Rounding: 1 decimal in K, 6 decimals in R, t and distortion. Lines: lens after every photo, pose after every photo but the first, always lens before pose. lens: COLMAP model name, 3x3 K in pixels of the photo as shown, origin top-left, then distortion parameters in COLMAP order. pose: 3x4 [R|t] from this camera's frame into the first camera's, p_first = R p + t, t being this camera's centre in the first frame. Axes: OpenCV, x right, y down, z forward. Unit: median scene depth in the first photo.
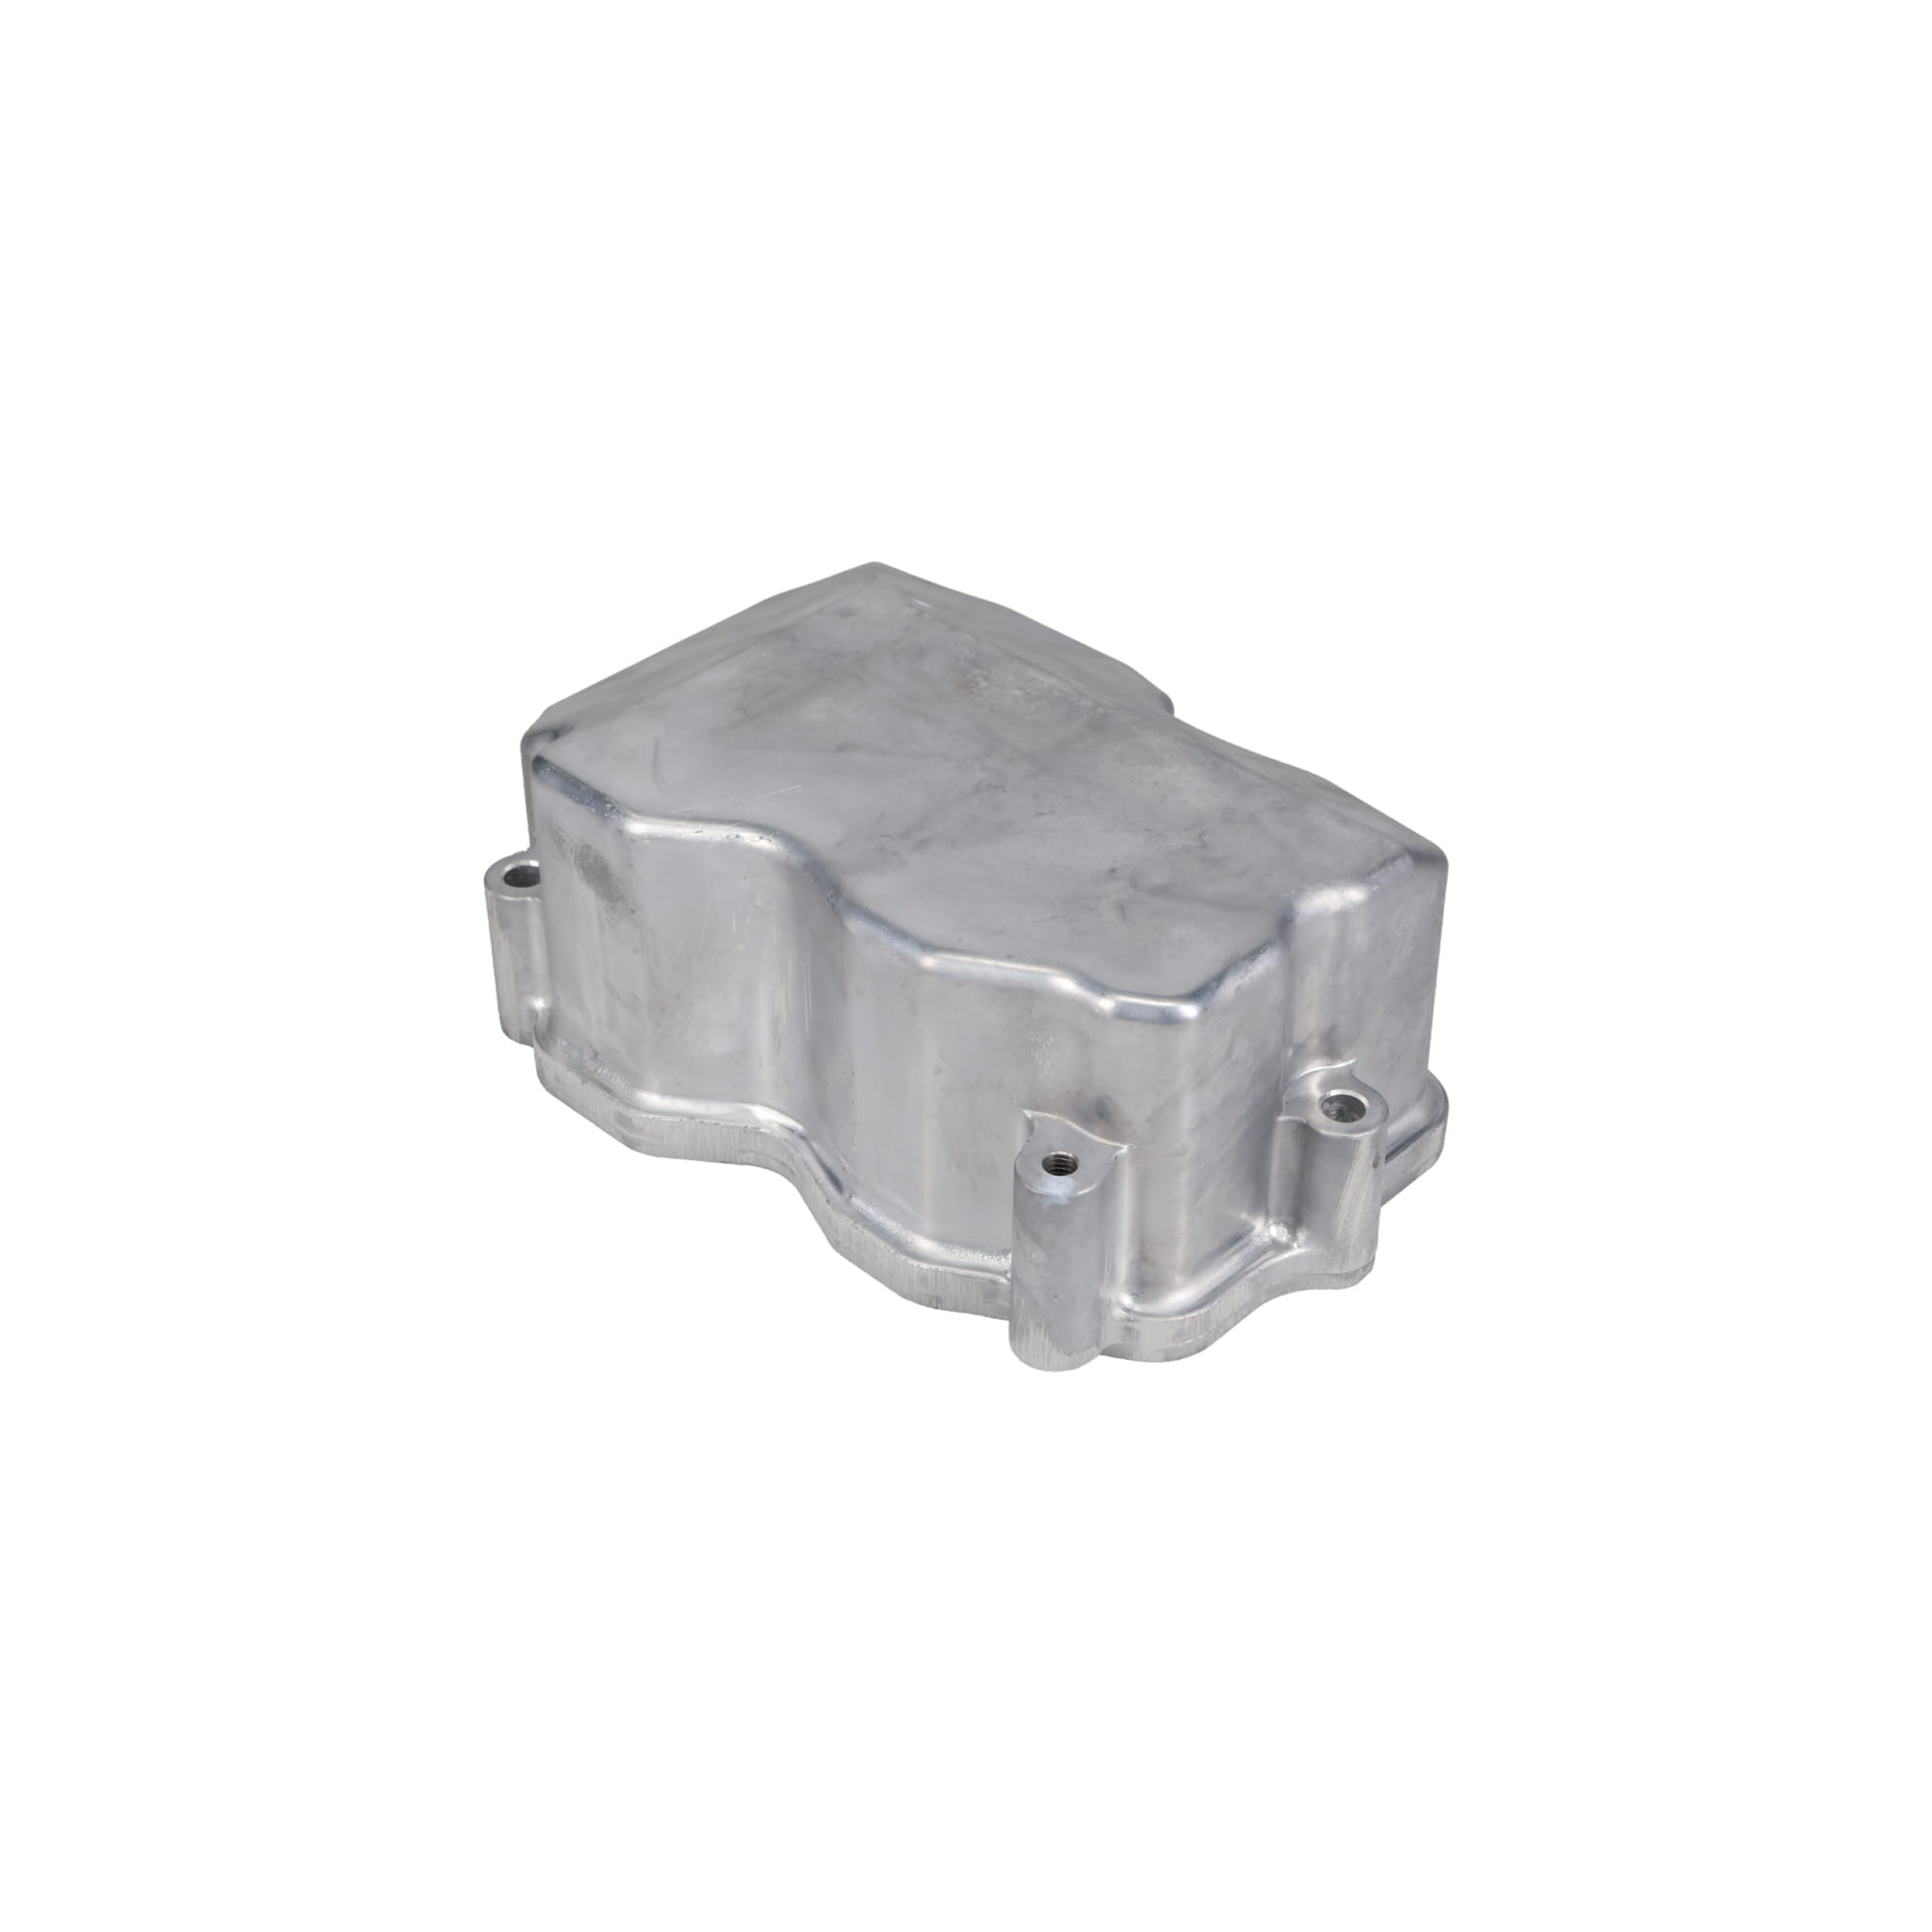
lens RADIAL K [[2850.6, 0, 966.0], [0, 2850.6, 966.0], [0, 0, 1]] dist [0.009771, 0.003377]
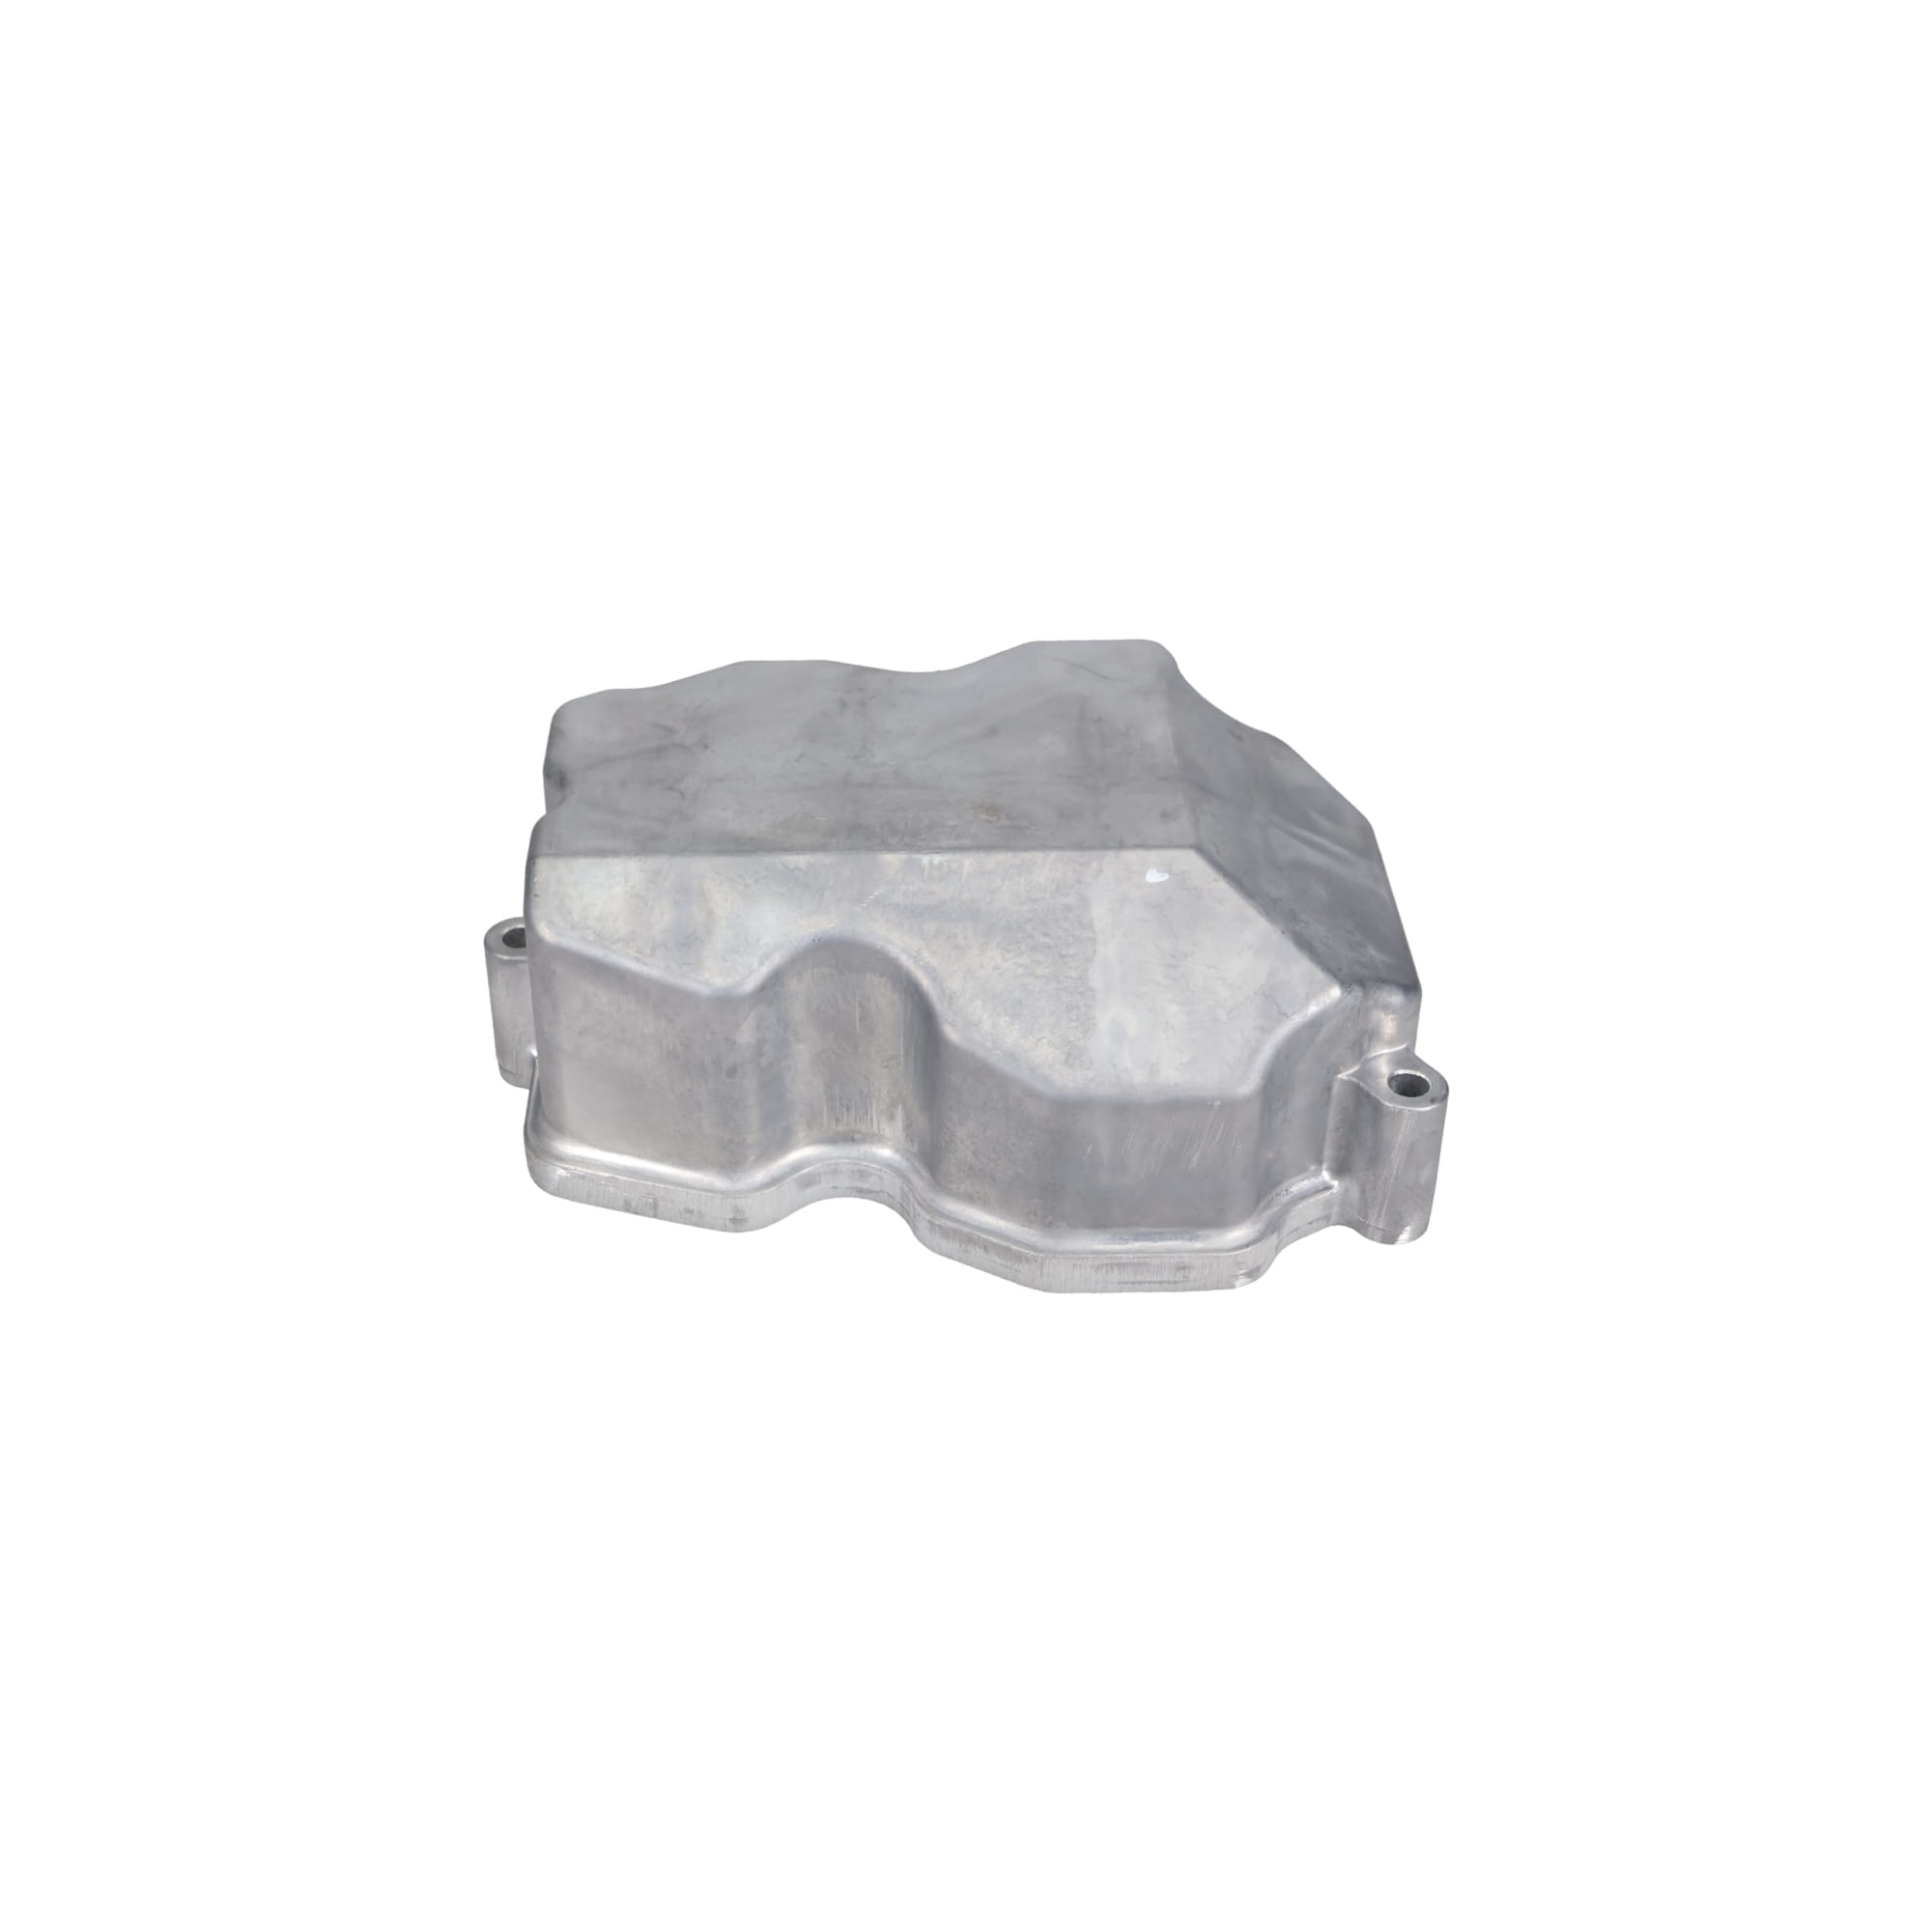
lens RADIAL K [[2609.8, 0, 926.4], [0, 2609.8, 966.4], [0, 0, 1]] dist [-0.098651, -0.004852]
pose [[-0.700476, 0.429186, -0.570204, 0.641733], [-0.430895, 0.382569, 0.817295, -0.921826], [0.568914, 0.818193, -0.083046, 1.170995]]
